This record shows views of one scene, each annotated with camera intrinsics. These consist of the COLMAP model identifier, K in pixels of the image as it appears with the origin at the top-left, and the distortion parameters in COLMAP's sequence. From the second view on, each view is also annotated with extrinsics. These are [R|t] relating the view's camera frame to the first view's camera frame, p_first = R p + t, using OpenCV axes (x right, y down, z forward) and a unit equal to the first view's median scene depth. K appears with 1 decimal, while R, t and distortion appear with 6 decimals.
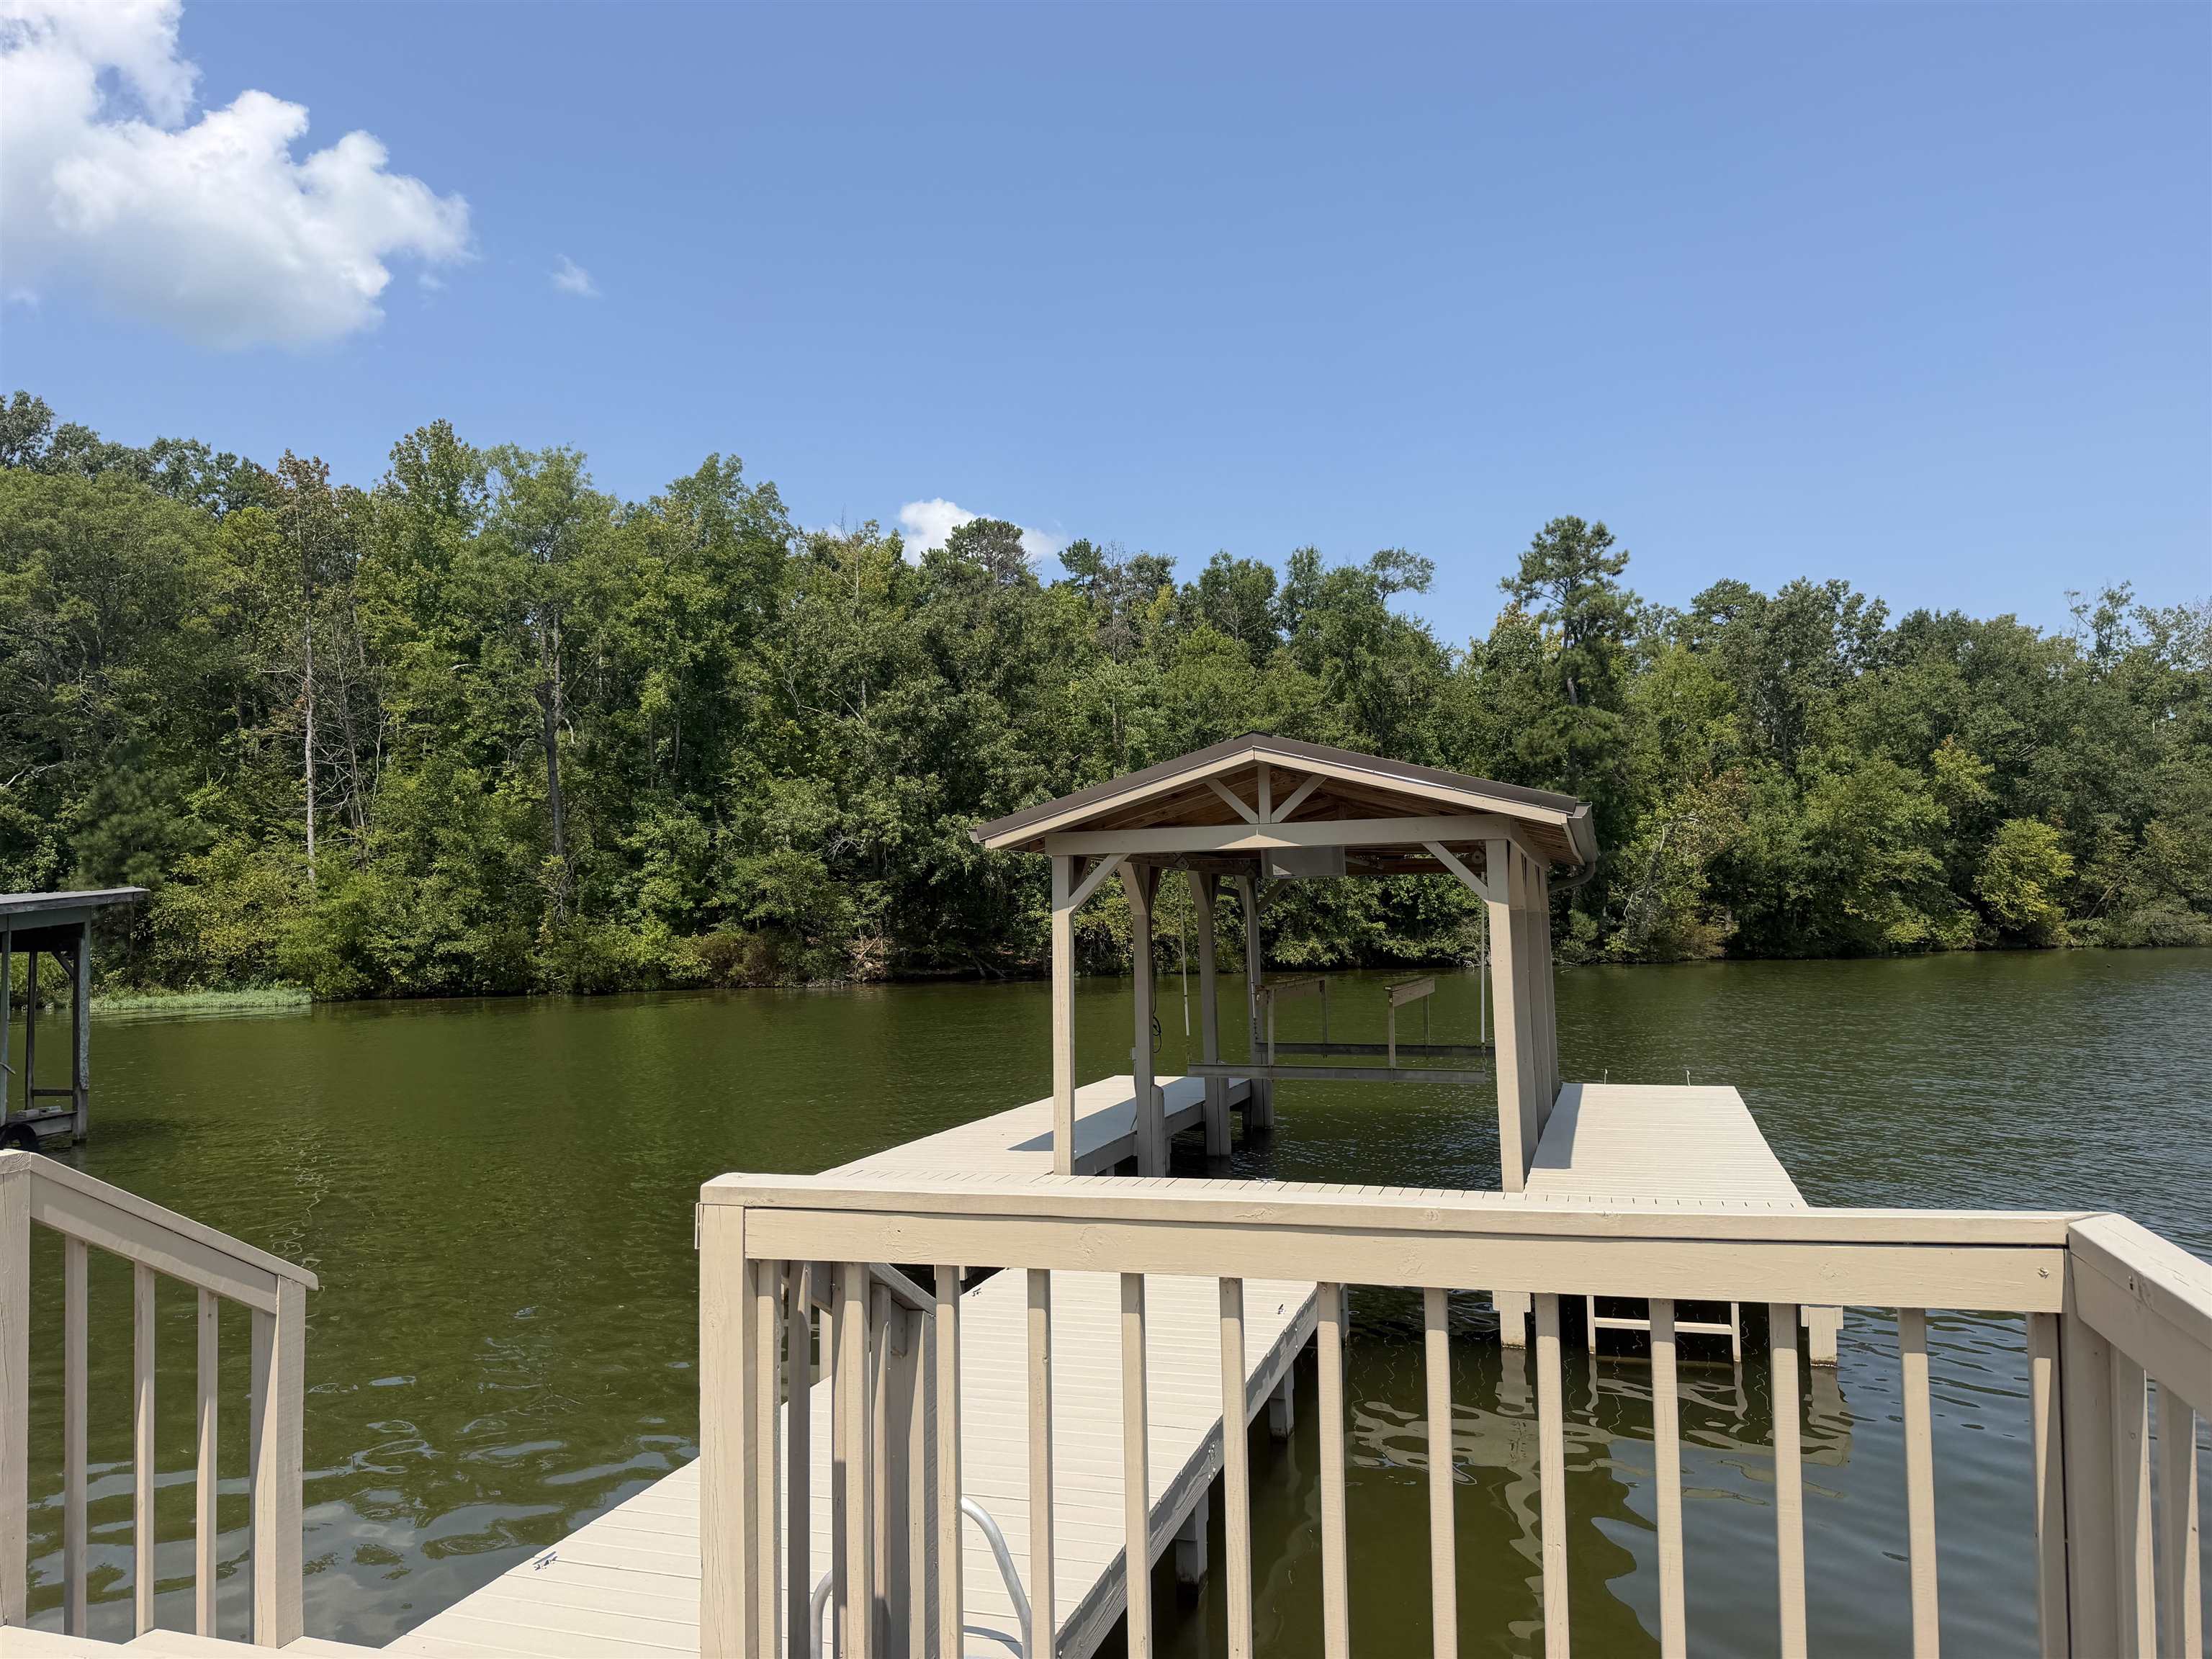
lens RADIAL K [[1550.3, 0, 1105.1], [0, 1550.3, 849.6], [0, 0, 1]] dist [0.089977, -0.150750]
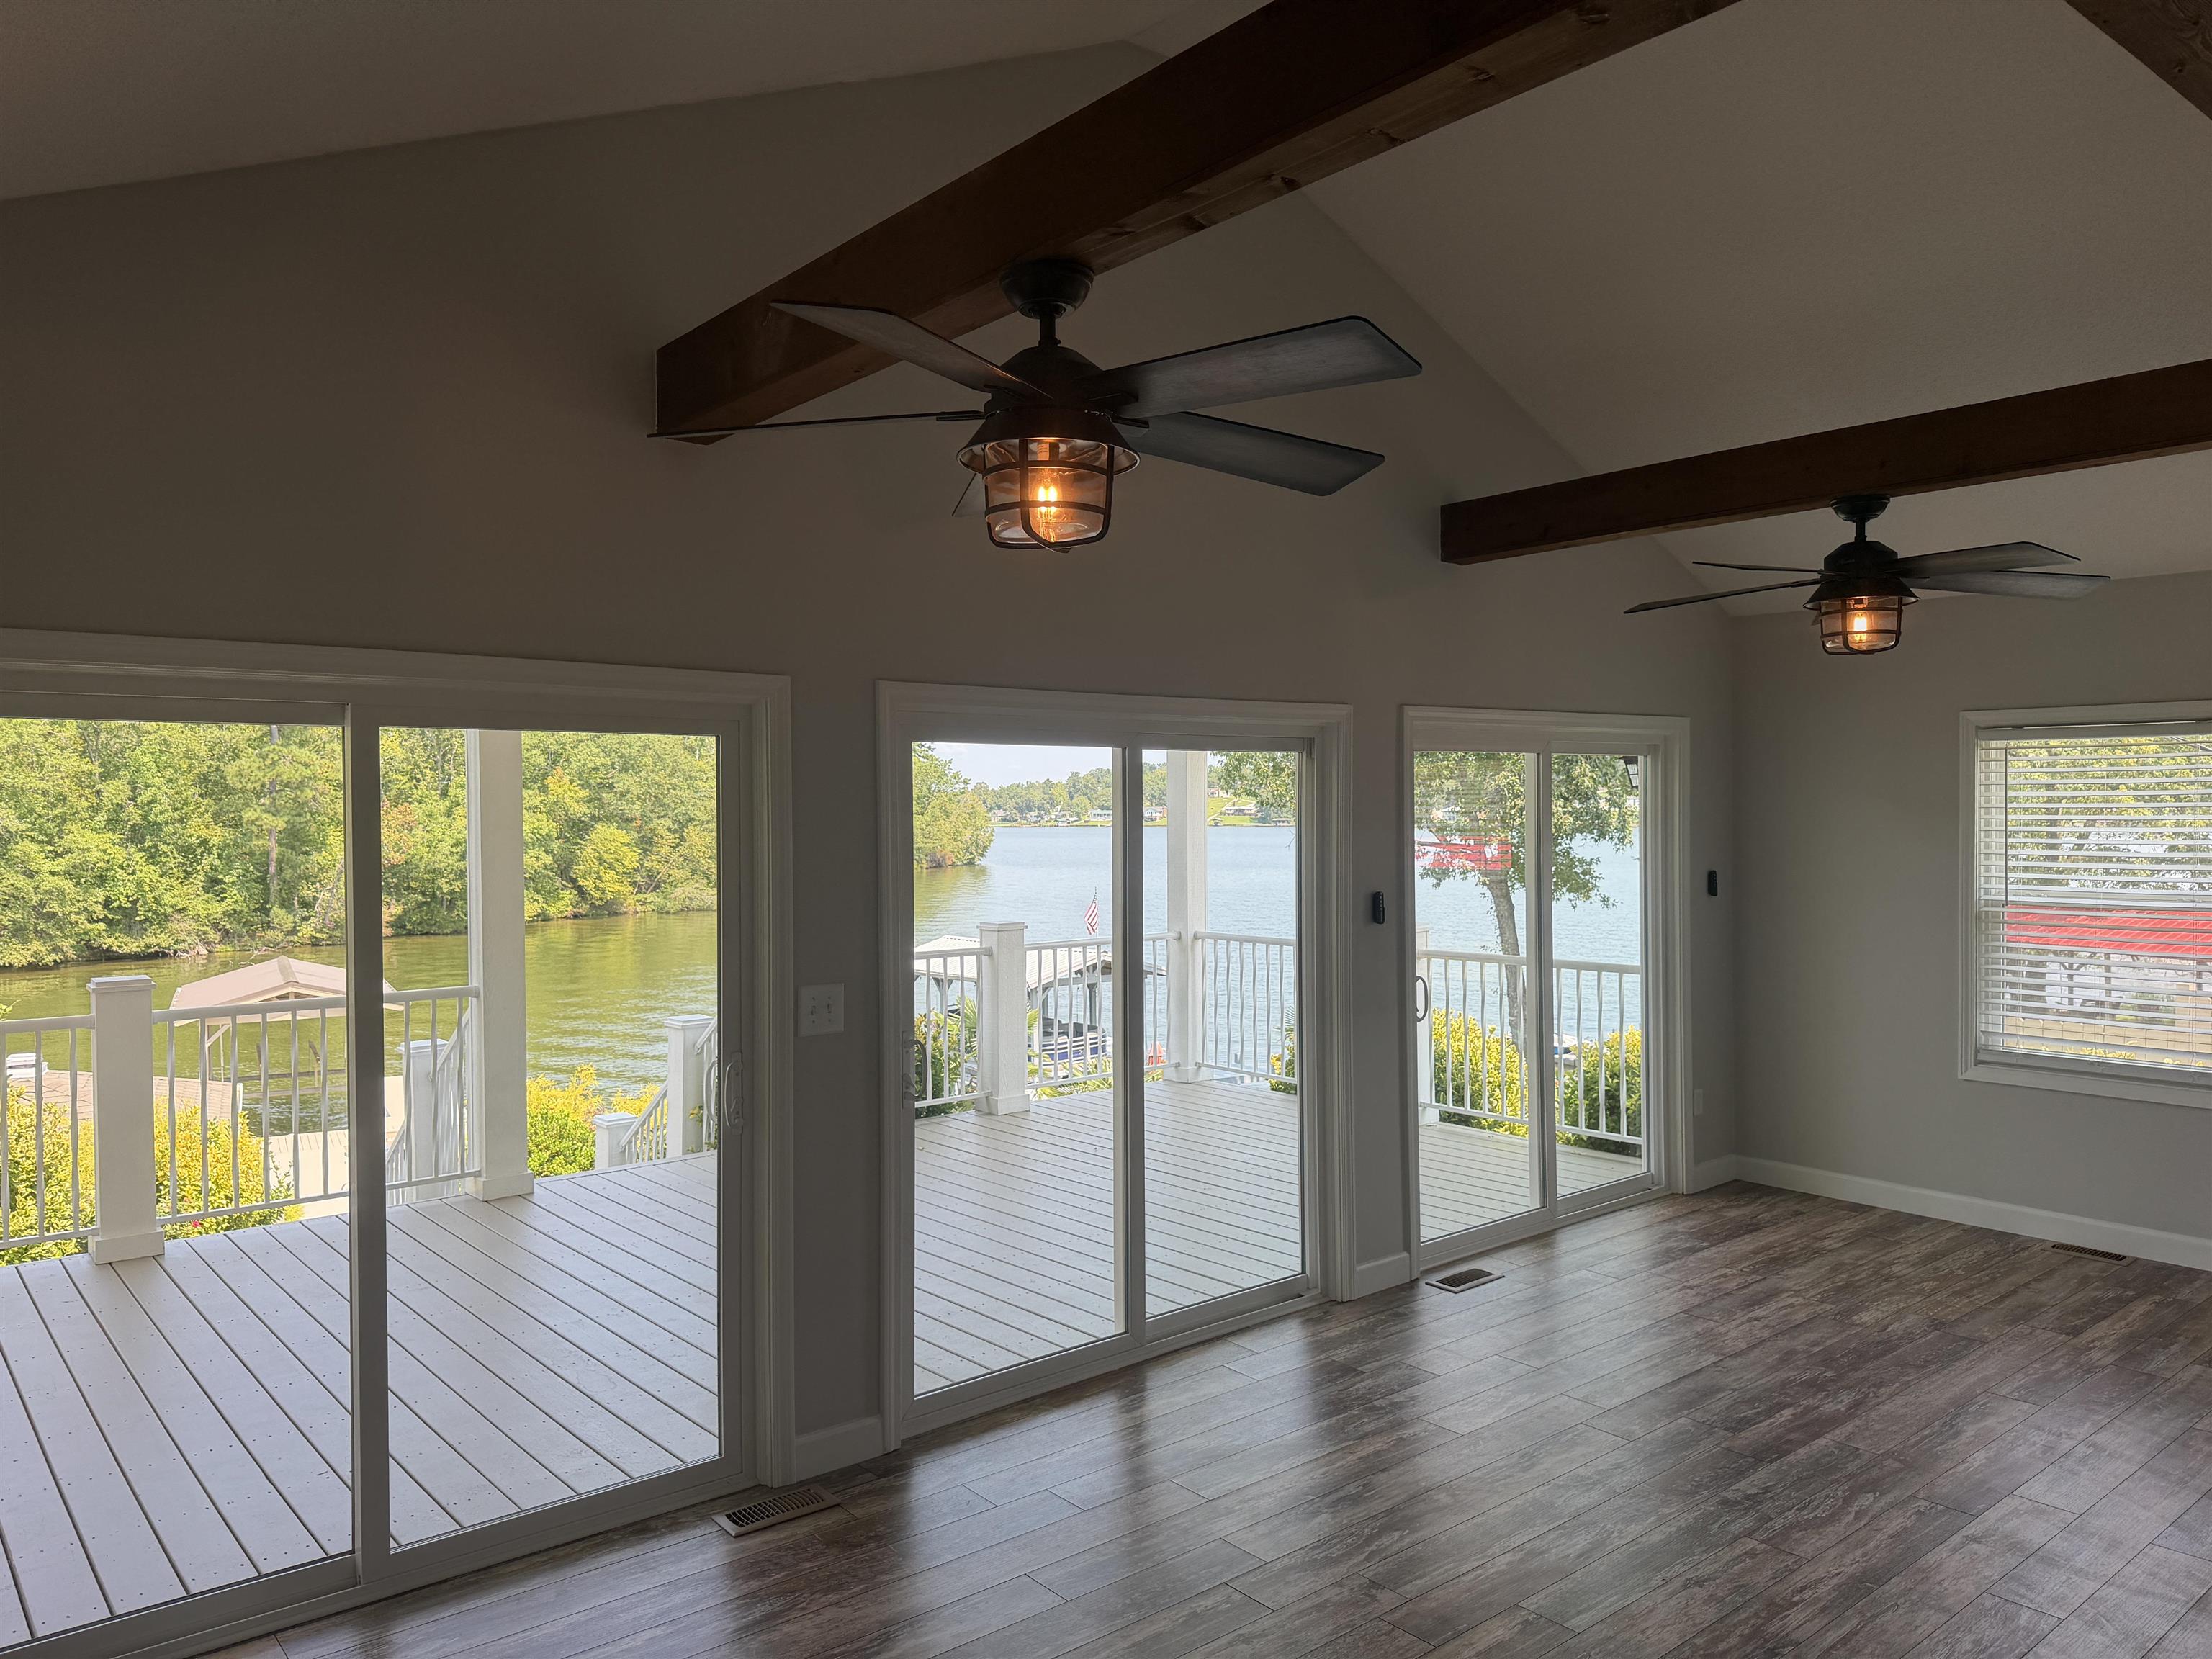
lens RADIAL K [[1570.2, 0, 1096.4], [0, 1570.2, 847.3], [0, 0, 1]] dist [0.003440, -0.006703]
pose [[0.684662, 0.000183, 0.728861, -0.167292], [-0.040130, 0.998493, 0.037446, -0.083408], [-0.727755, -0.054887, 0.683637, -0.335484]]
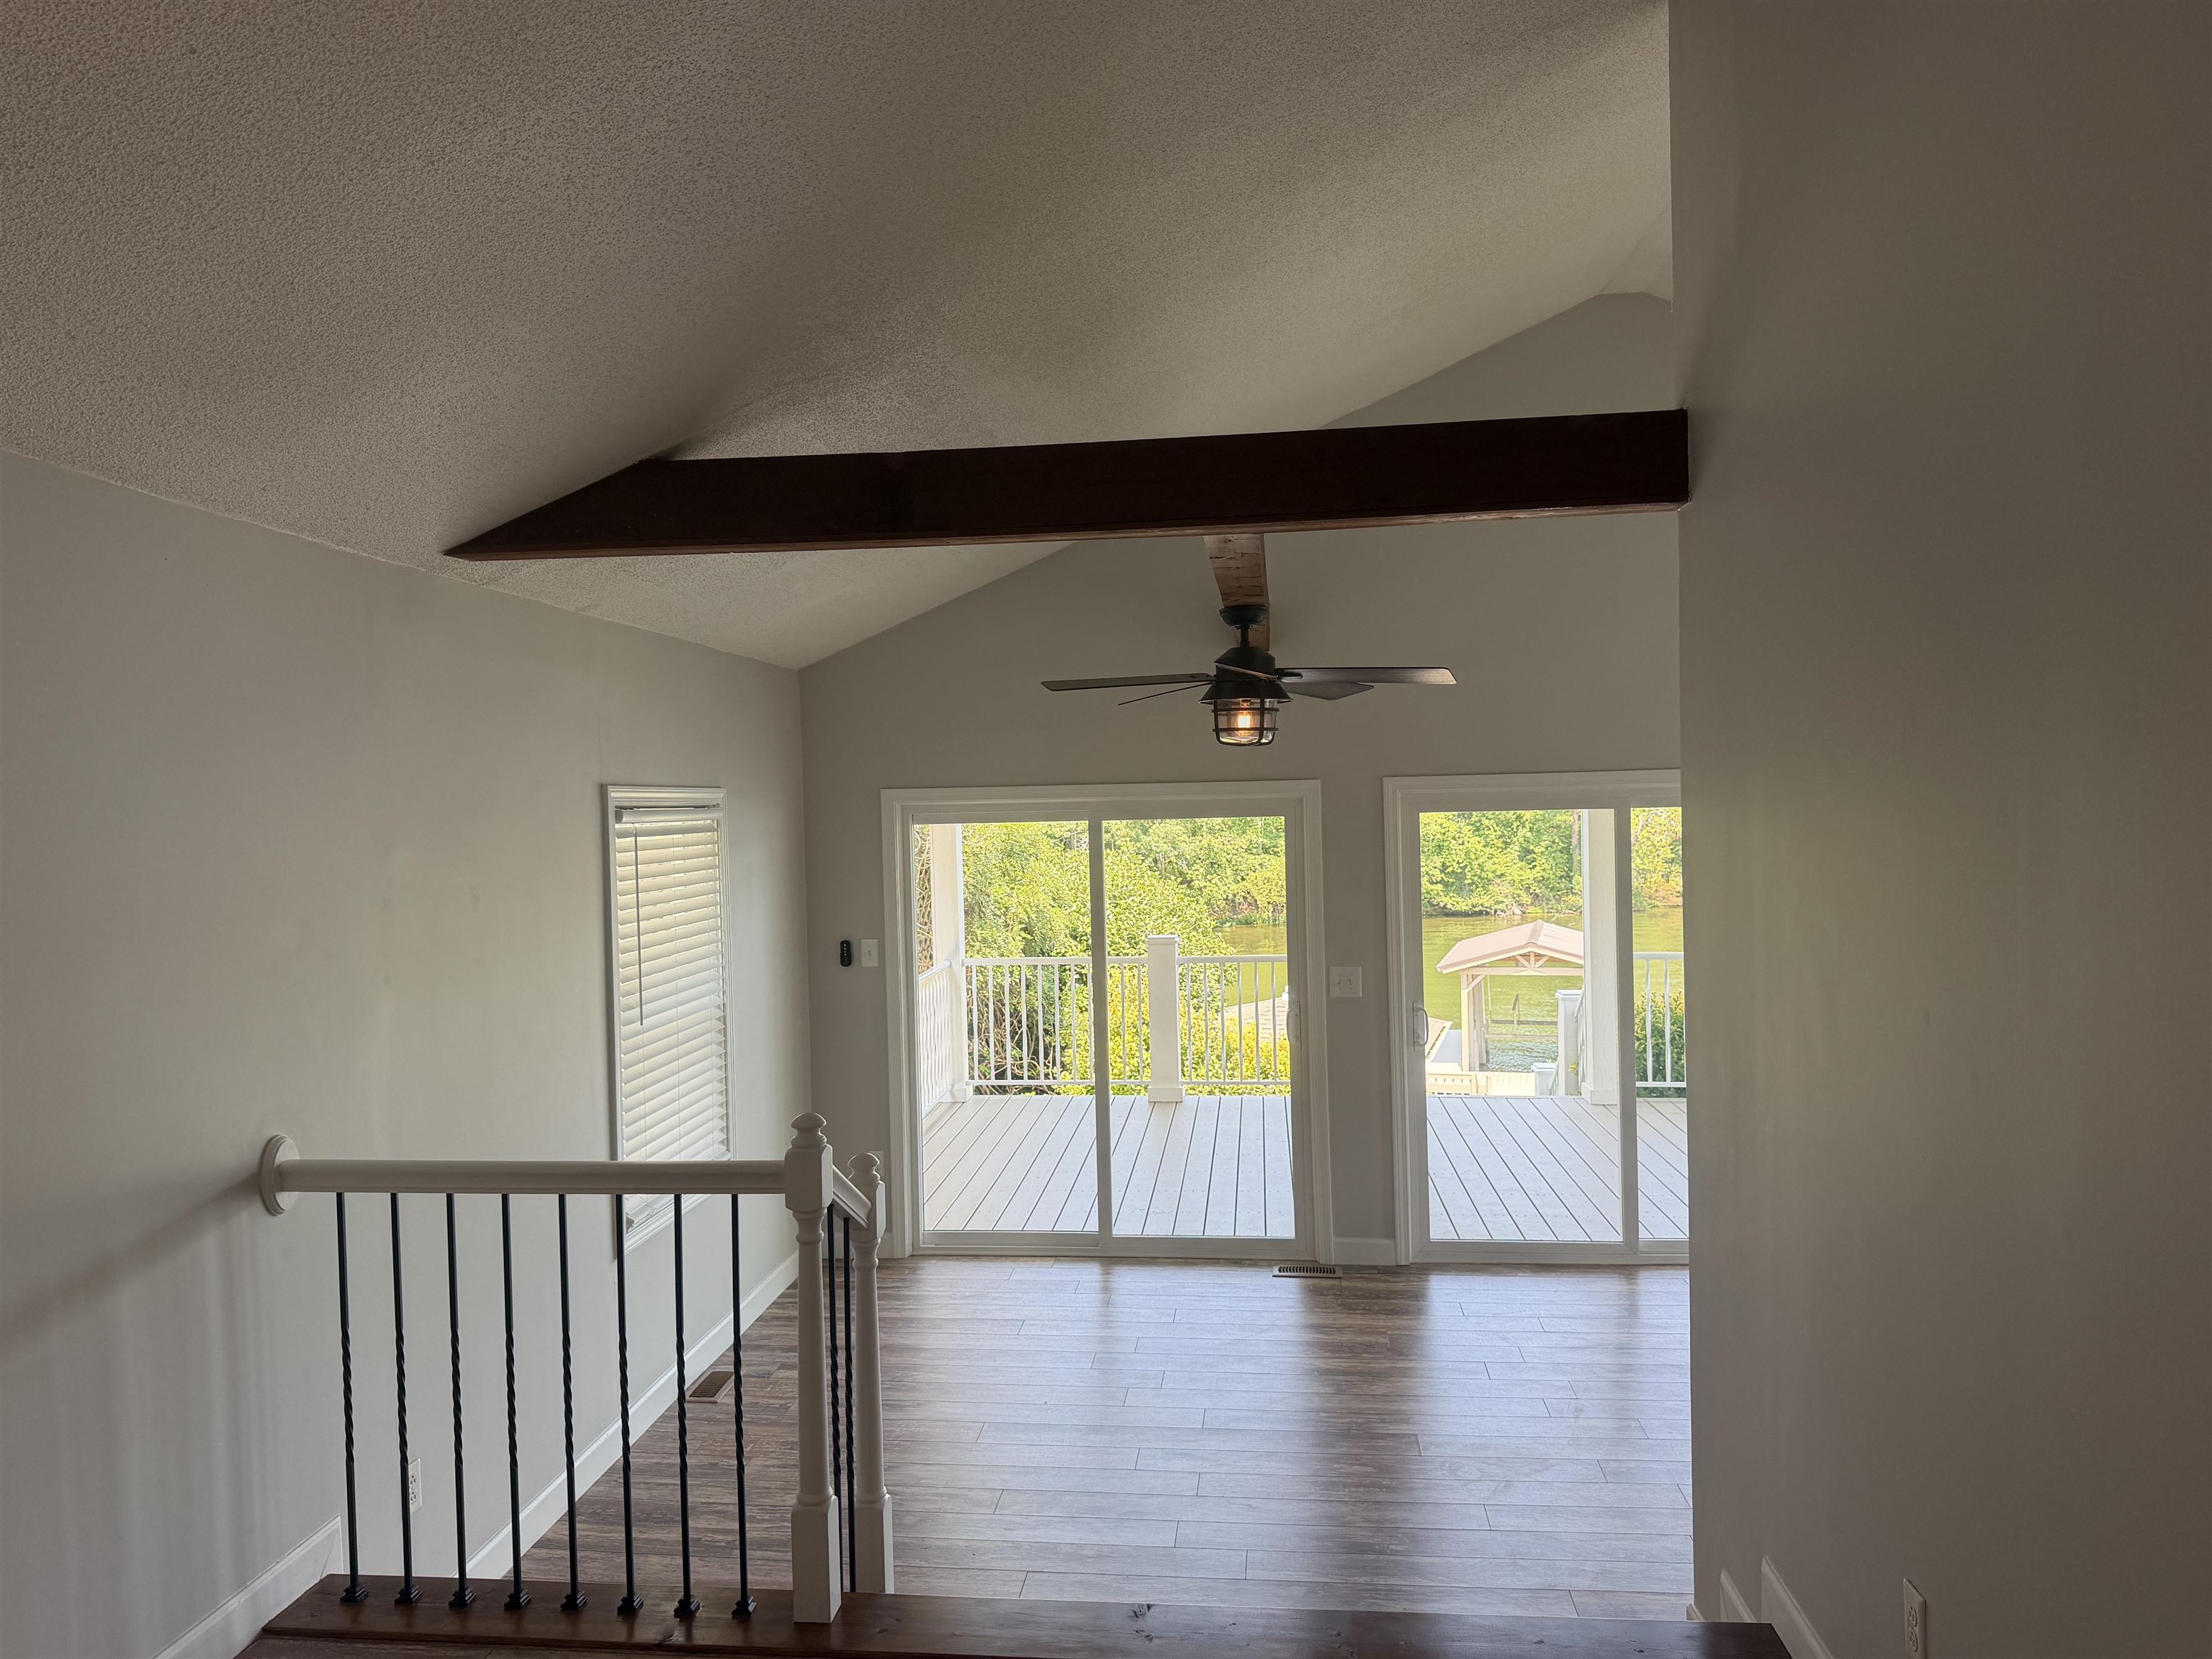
lens RADIAL K [[1543.0, 0, 1106.0], [0, 1543.0, 829.5], [0, 0, 1]] dist [0.098132, -0.142250]
pose [[0.999812, -0.000309, 0.019375, -0.148869], [-0.000903, 0.998045, 0.062485, -0.089776], [-0.019357, -0.062491, 0.997858, -0.380803]]
